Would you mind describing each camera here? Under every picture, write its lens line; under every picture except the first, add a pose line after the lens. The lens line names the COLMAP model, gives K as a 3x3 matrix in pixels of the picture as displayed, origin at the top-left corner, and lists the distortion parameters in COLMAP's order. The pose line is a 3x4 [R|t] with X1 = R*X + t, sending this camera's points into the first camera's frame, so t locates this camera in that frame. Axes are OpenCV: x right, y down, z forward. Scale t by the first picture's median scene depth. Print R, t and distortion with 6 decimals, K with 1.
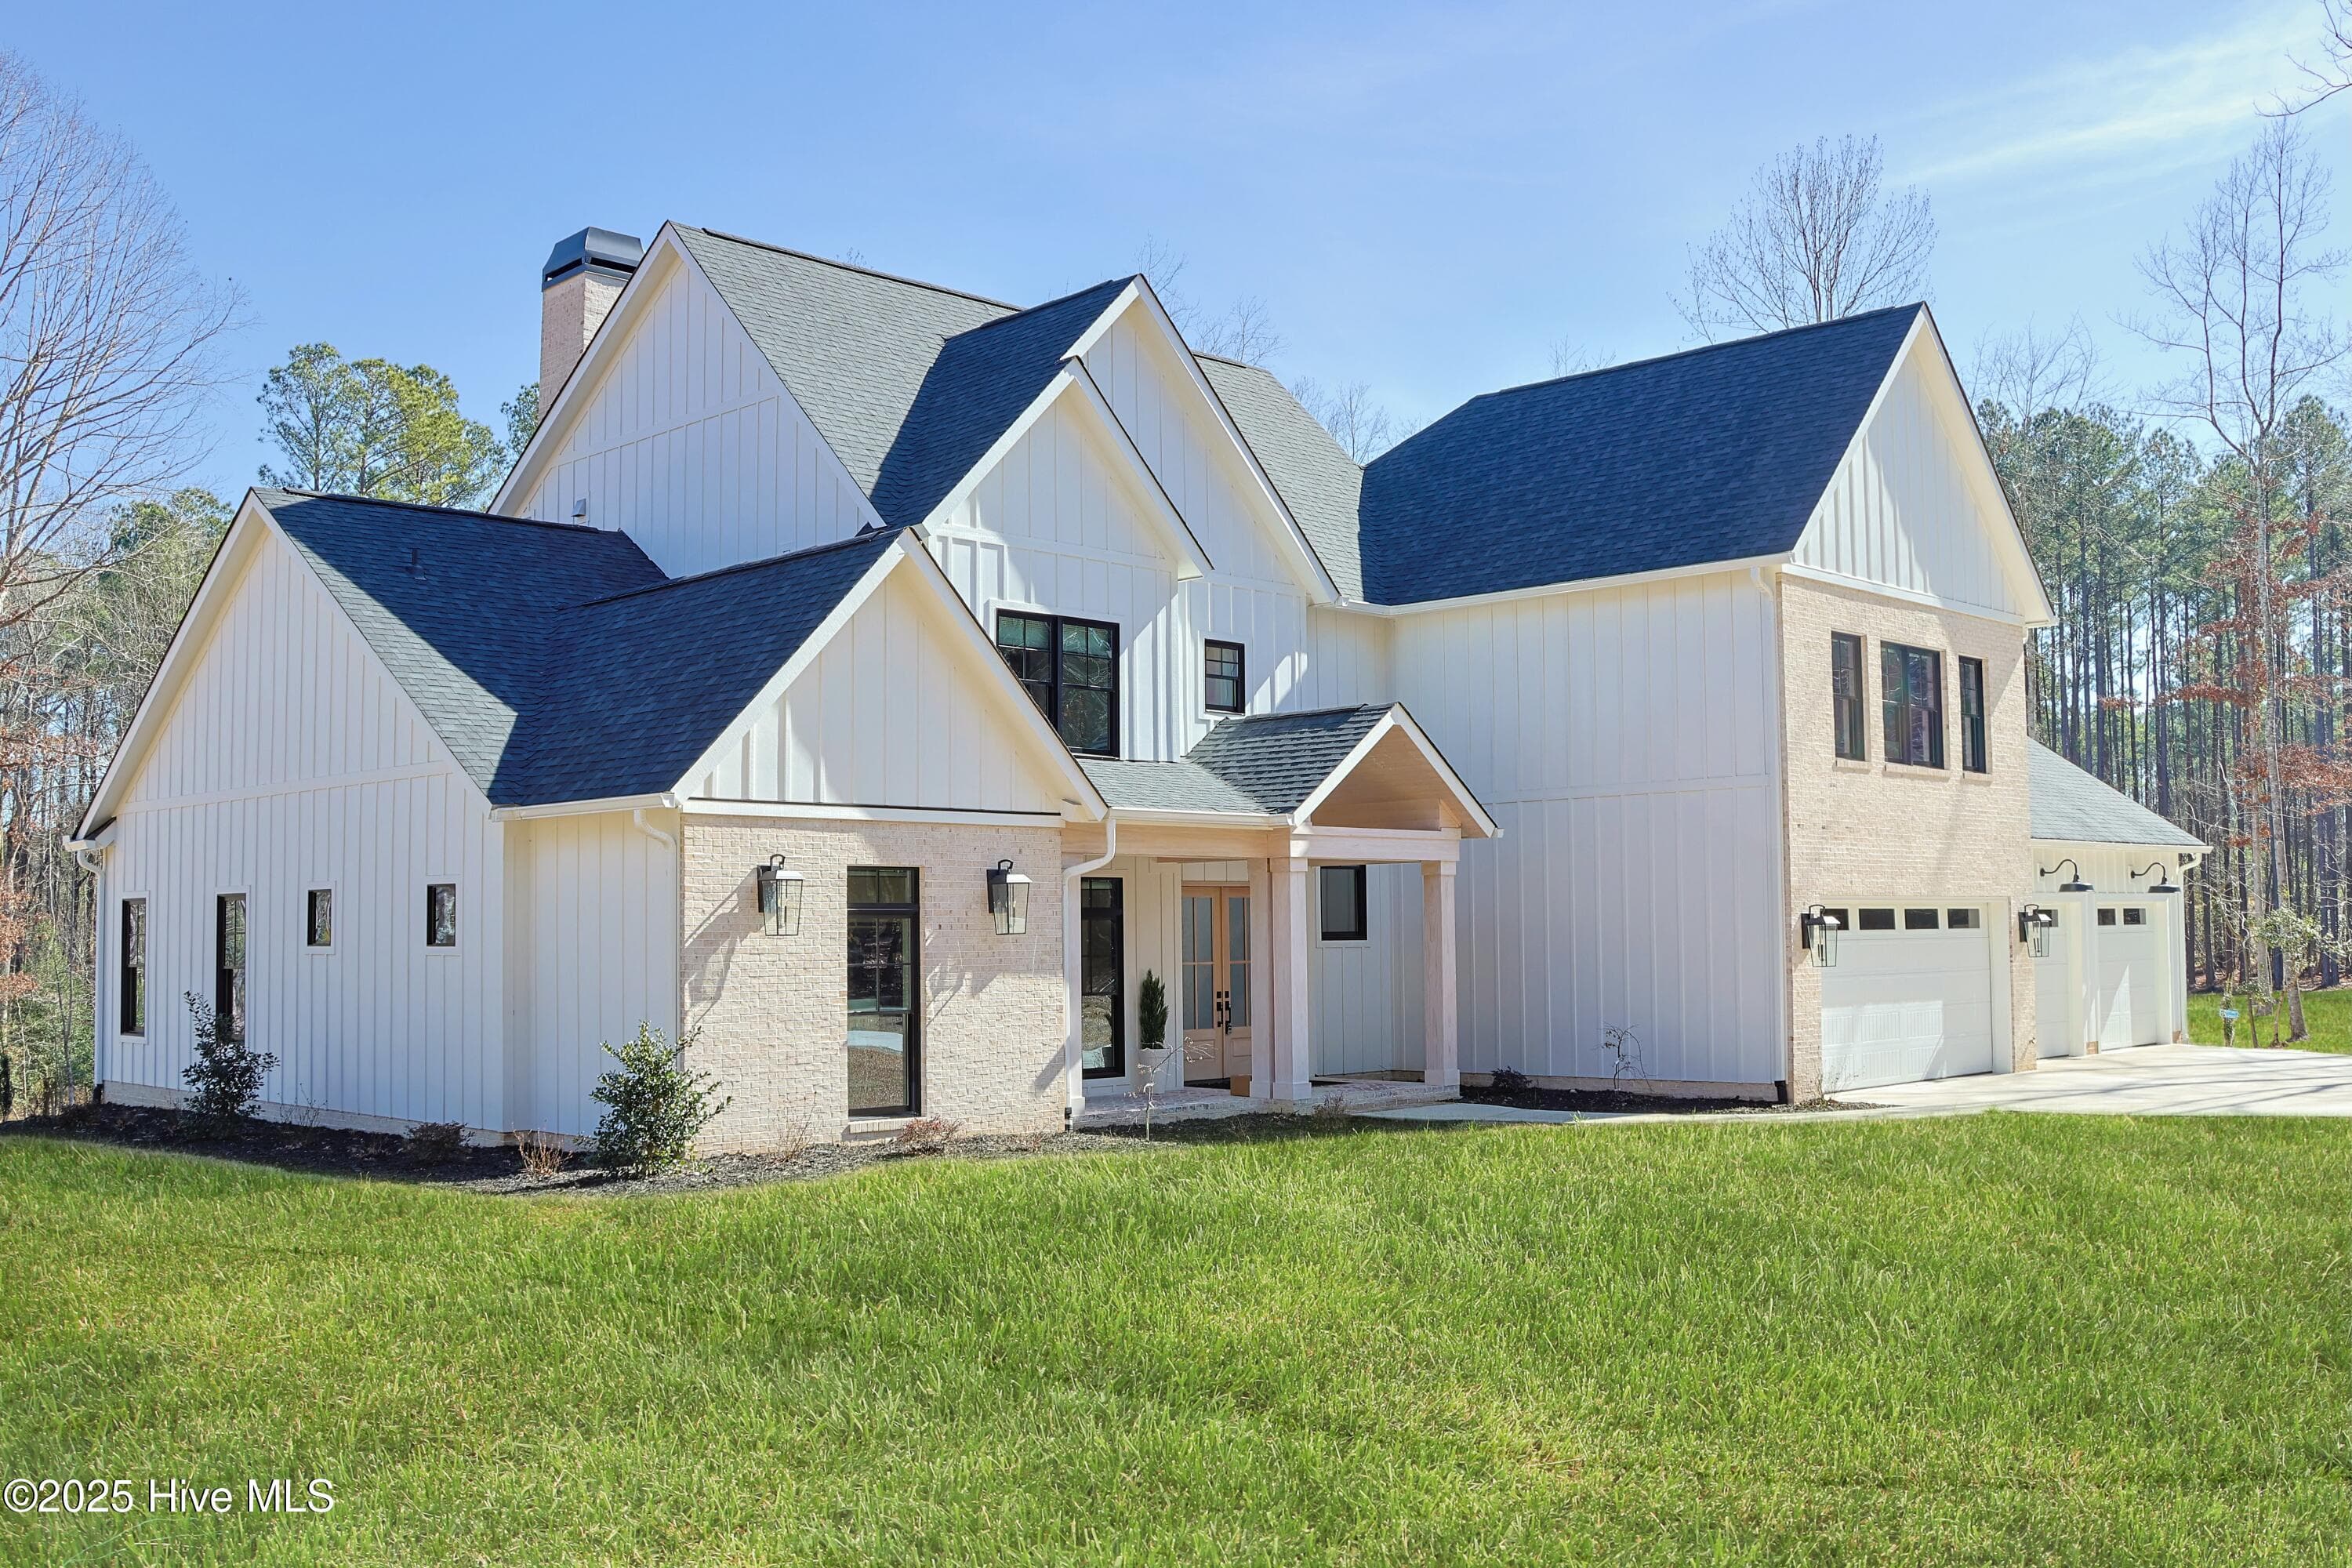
lens RADIAL K [[2199.4, 0, 1176.0], [0, 2199.4, 784.0], [0, 0, 1]] dist [-0.118113, -0.002799]
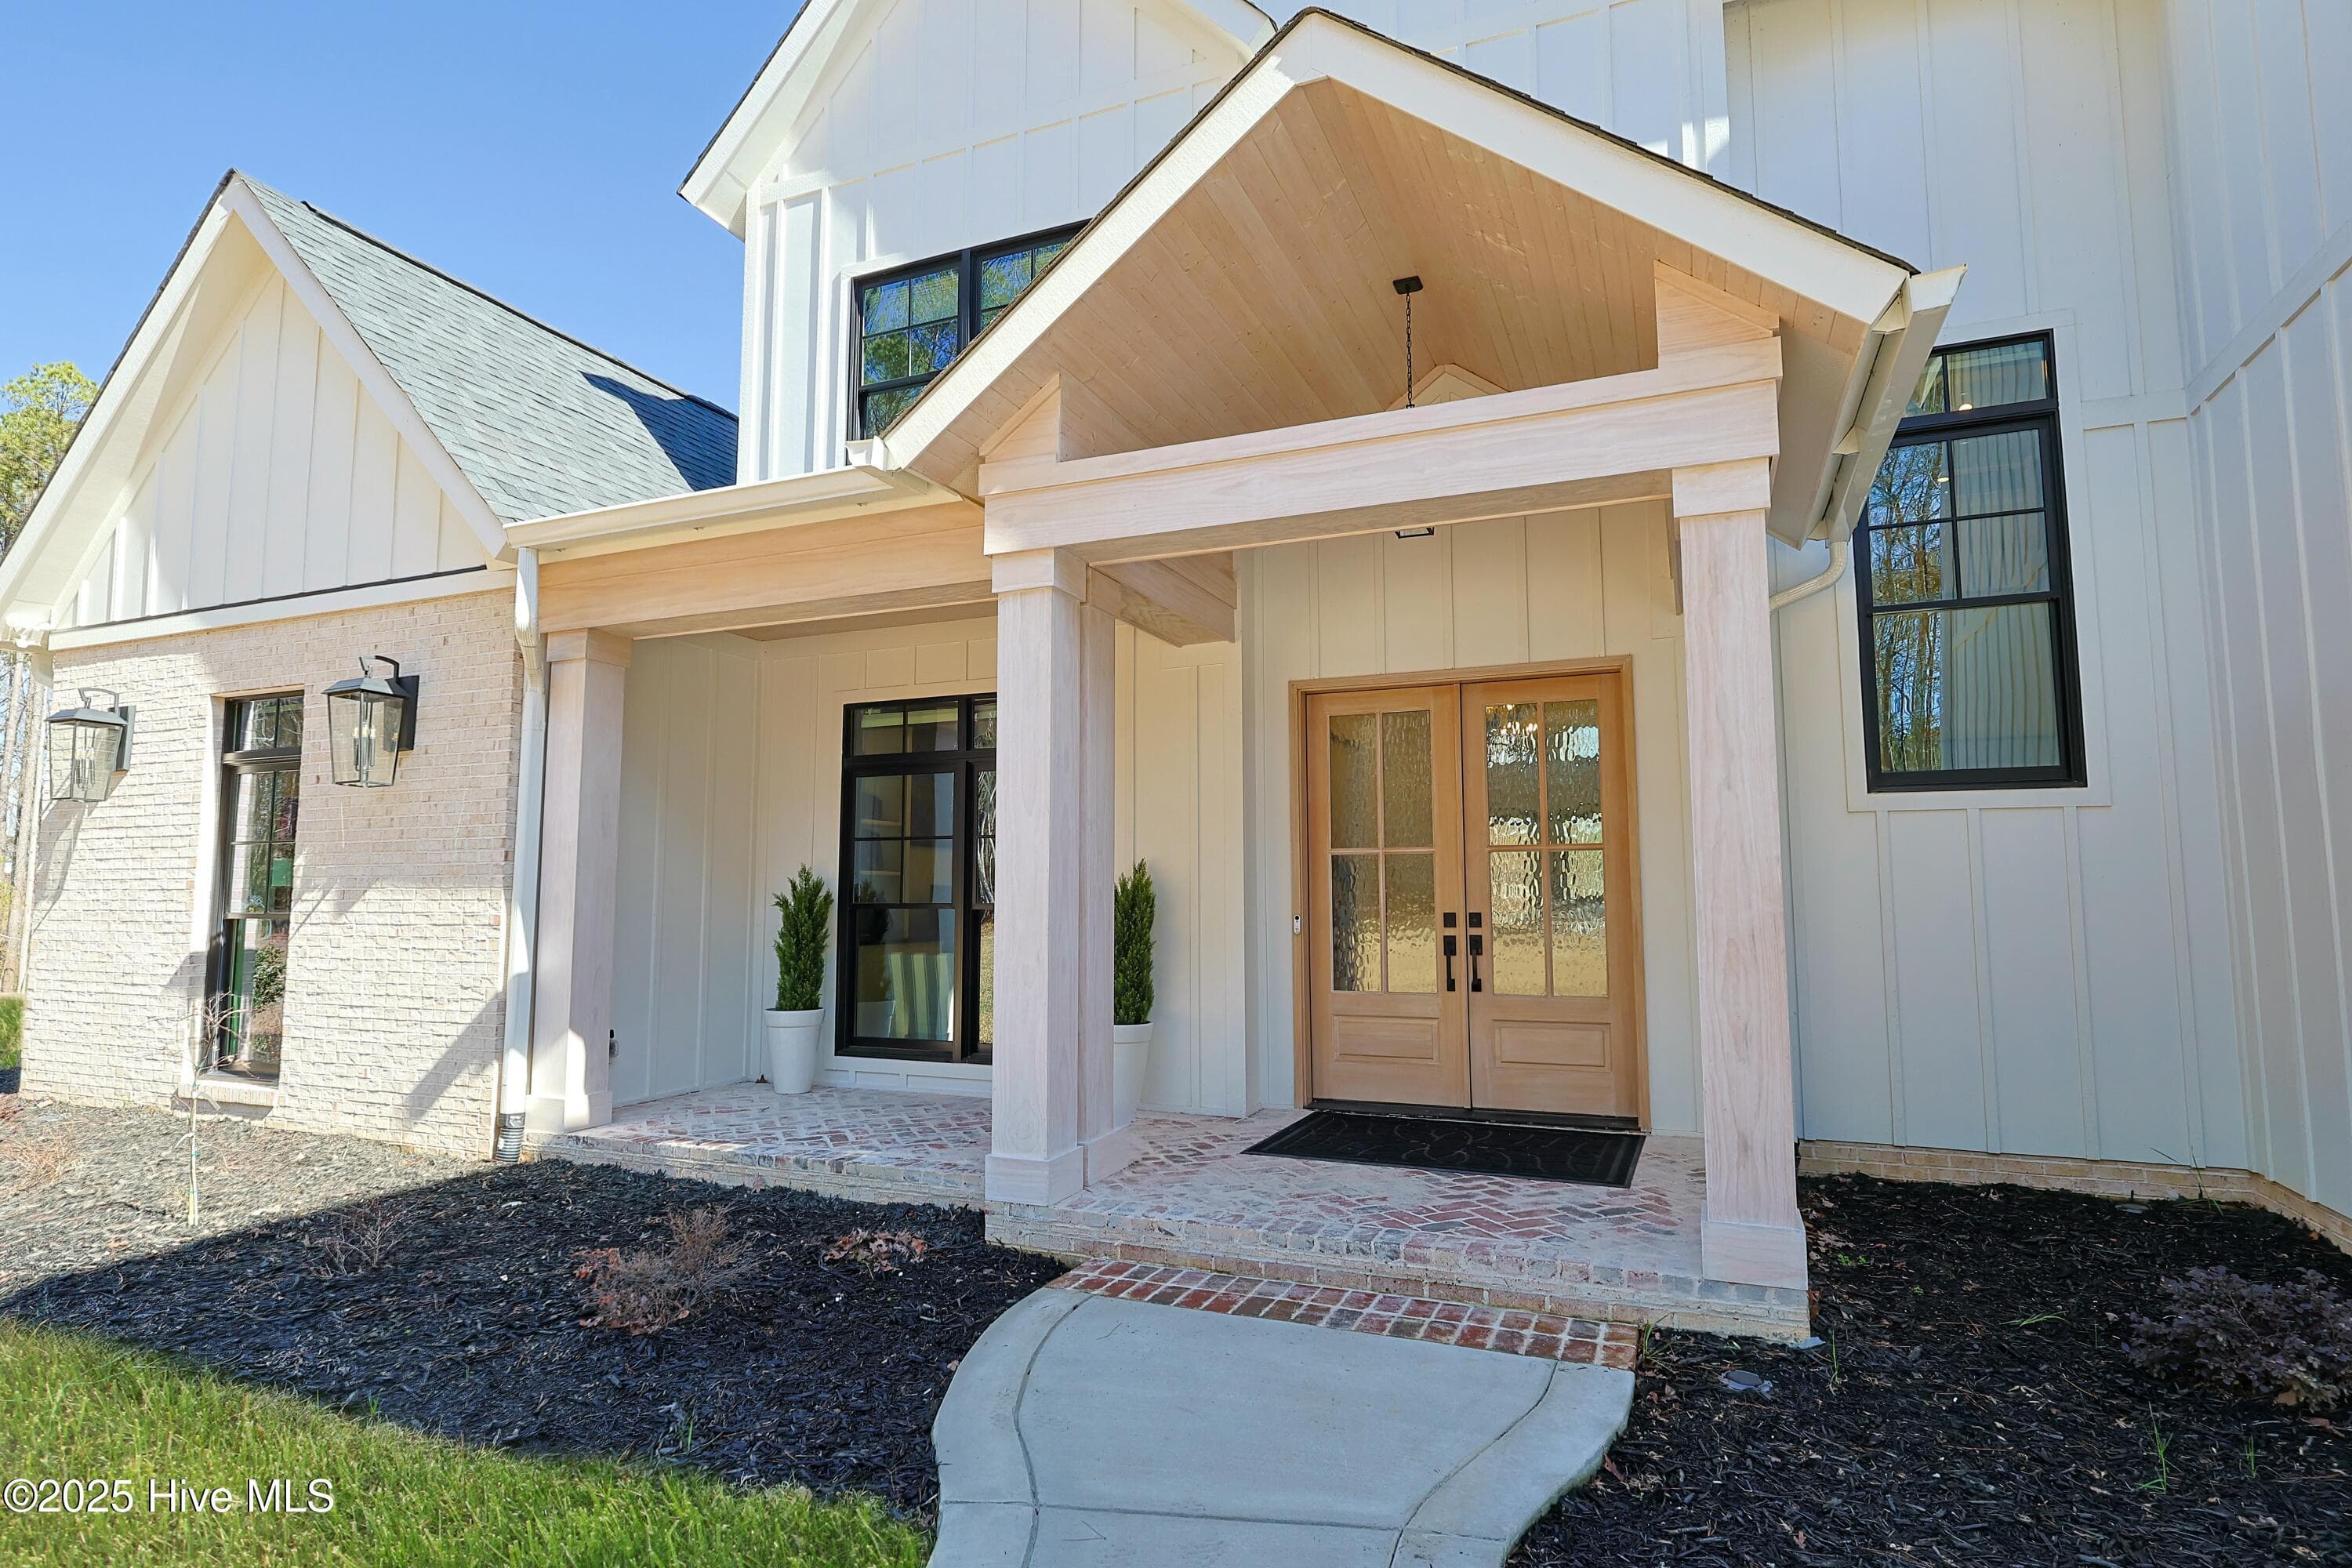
lens RADIAL K [[1208.2, 0, 1176.0], [0, 1208.2, 784.0], [0, 0, 1]] dist [-0.001284, -0.000107]
pose [[0.378243, -0.076793, -0.922516, 0.239565], [0.060170, 0.996485, -0.058280, 0.081715], [0.923749, -0.033464, 0.381534, 0.888692]]
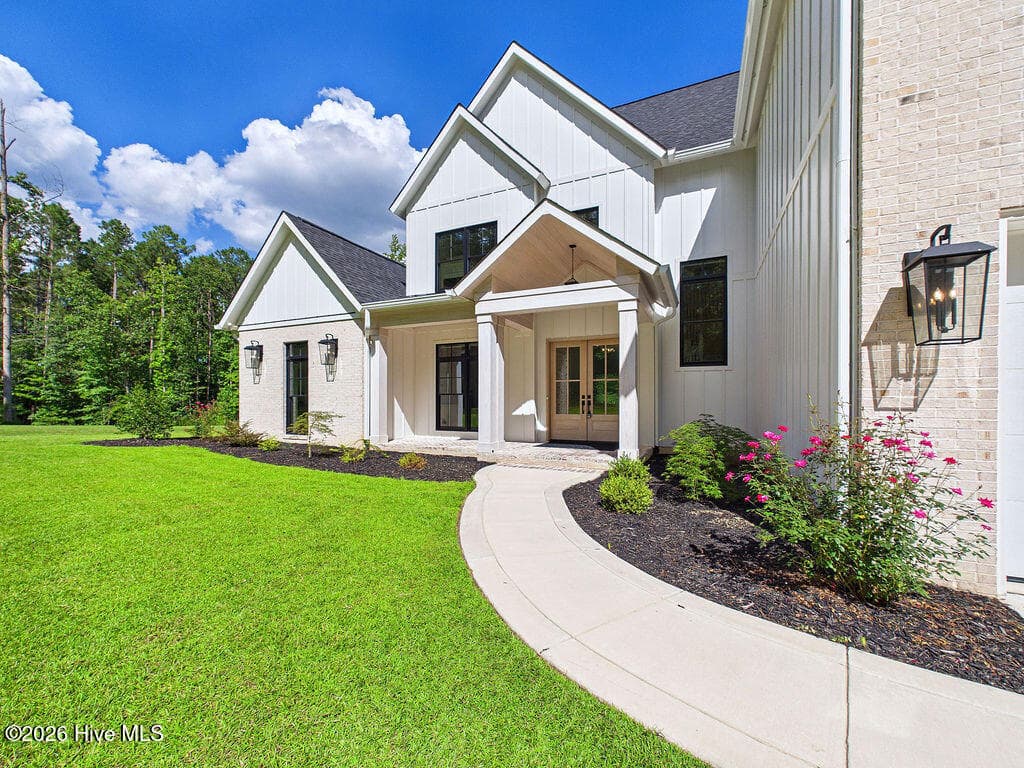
lens RADIAL K [[409.4, 0, 515.2], [0, 409.4, 403.5], [0, 0, 1]] dist [0.000705, 0.000033]
pose [[0.355650, 0.015705, -0.934487, 0.345524], [0.058774, 0.997504, 0.039133, 0.087230], [0.932769, -0.068841, 0.353839, 0.851424]]
